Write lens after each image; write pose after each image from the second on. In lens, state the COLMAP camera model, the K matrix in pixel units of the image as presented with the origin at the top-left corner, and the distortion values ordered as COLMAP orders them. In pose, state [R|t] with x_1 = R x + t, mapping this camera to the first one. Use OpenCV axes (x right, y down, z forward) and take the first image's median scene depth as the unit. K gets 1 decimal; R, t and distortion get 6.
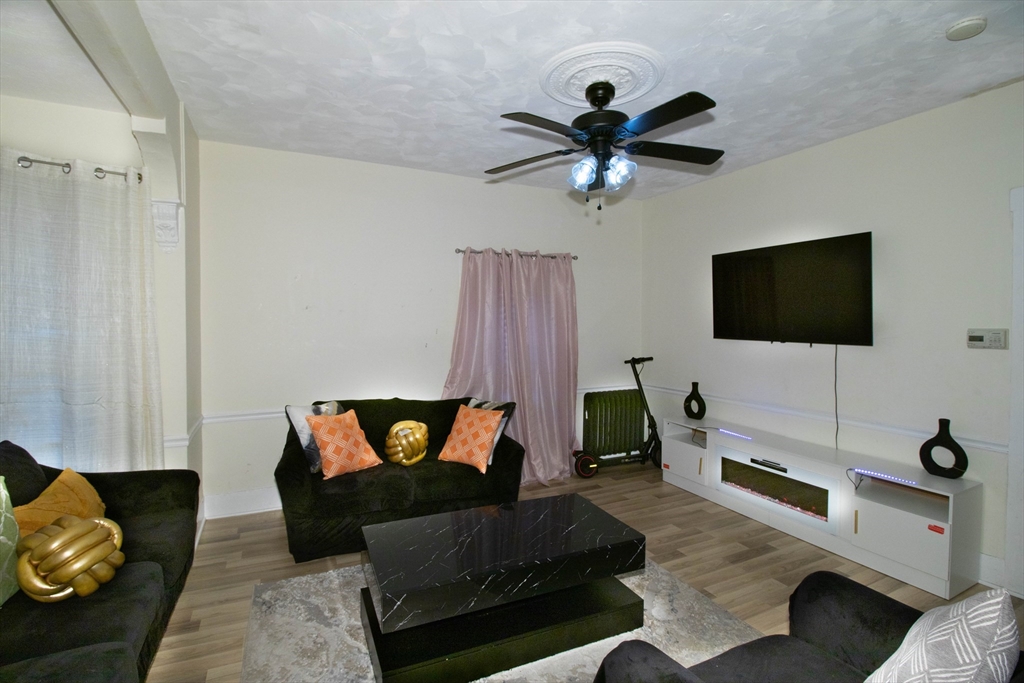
lens RADIAL K [[475.7, 0, 497.5], [0, 475.7, 335.9], [0, 0, 1]] dist [-0.002301, -0.000410]
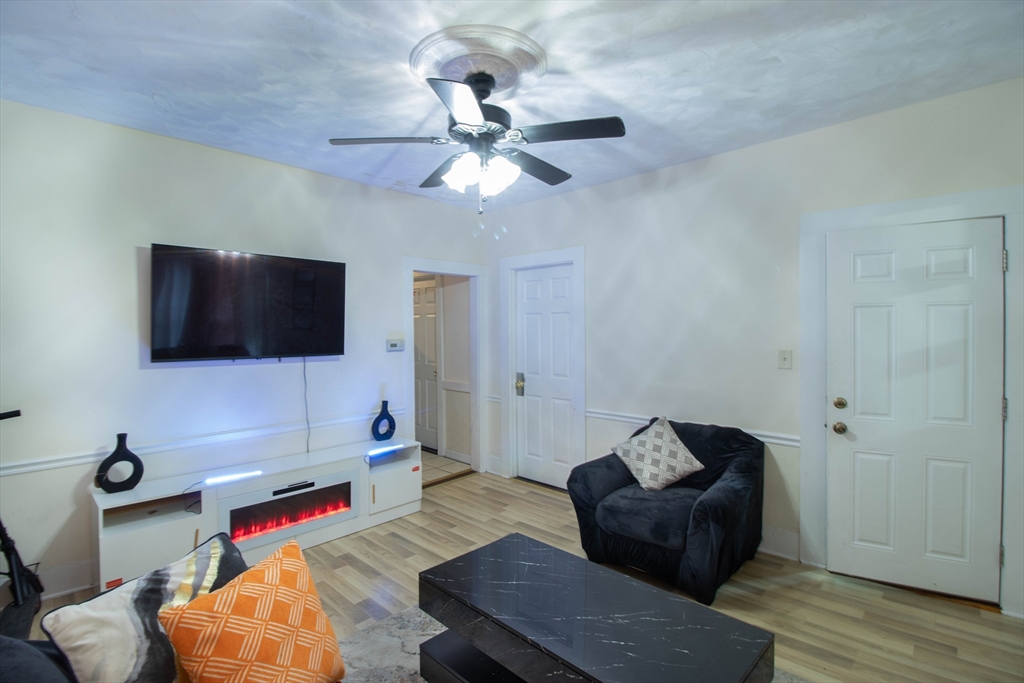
lens RADIAL K [[475.7, 0, 497.5], [0, 475.7, 335.9], [0, 0, 1]] dist [-0.002301, -0.000410]
pose [[-0.343518, -0.005875, 0.939128, -0.516866], [0.039426, 0.999009, 0.020671, -0.039422], [-0.938318, 0.044127, -0.342946, 1.050630]]
